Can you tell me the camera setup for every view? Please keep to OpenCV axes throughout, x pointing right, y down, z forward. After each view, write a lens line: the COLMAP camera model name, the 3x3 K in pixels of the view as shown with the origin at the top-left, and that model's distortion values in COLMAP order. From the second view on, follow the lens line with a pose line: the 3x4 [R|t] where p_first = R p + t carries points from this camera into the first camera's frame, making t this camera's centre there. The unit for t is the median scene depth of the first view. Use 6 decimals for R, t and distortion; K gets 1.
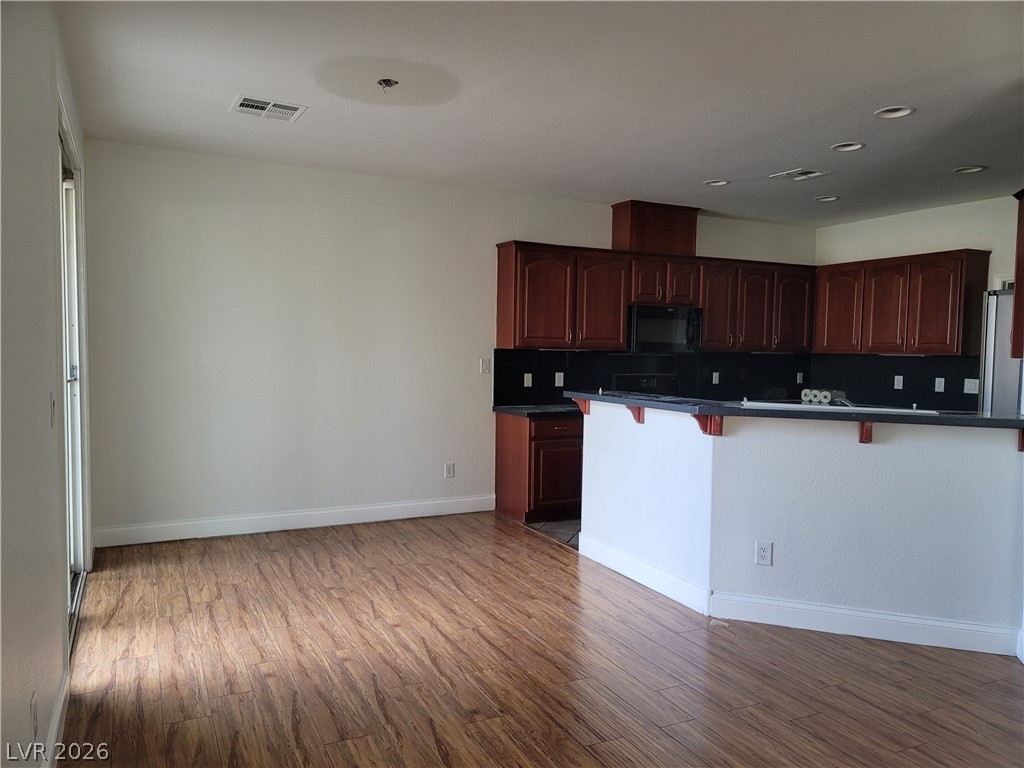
lens RADIAL K [[747.6, 0, 509.3], [0, 747.6, 387.7], [0, 0, 1]] dist [0.071689, -0.055307]
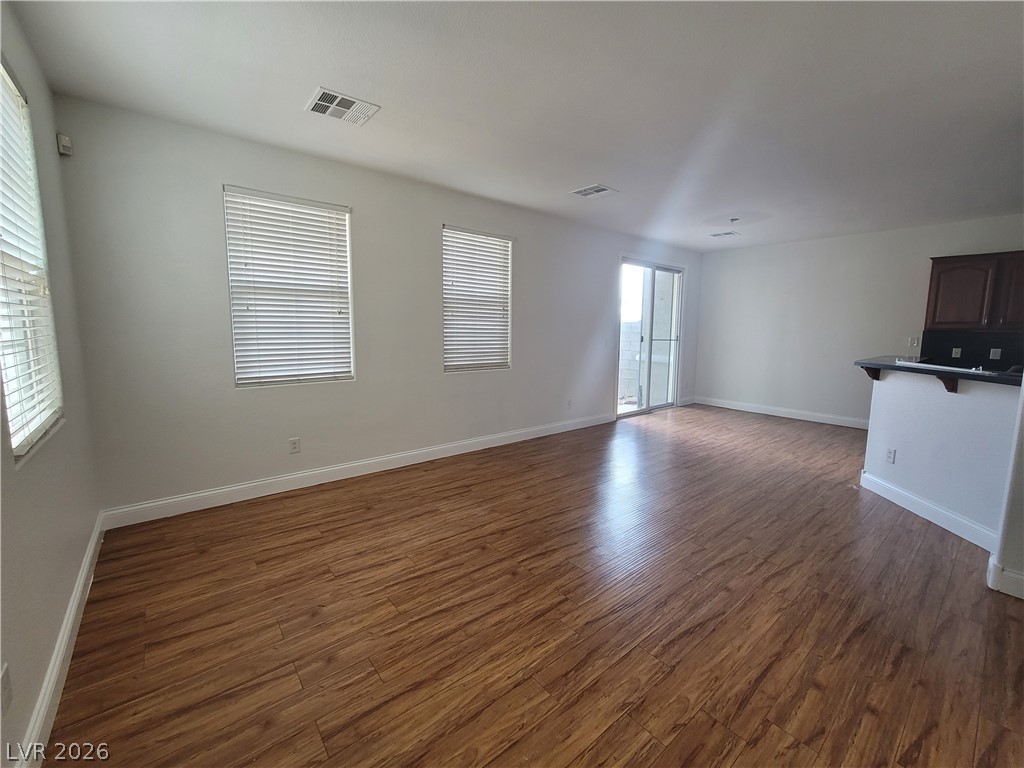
lens RADIAL K [[417.8, 0, 509.9], [0, 417.8, 375.7], [0, 0, 1]] dist [-0.005806, 0.000024]
pose [[0.228448, 0.102623, -0.968132, 1.037810], [-0.059180, 0.994054, 0.091406, 0.019683], [0.971756, 0.036413, 0.233163, 0.002955]]
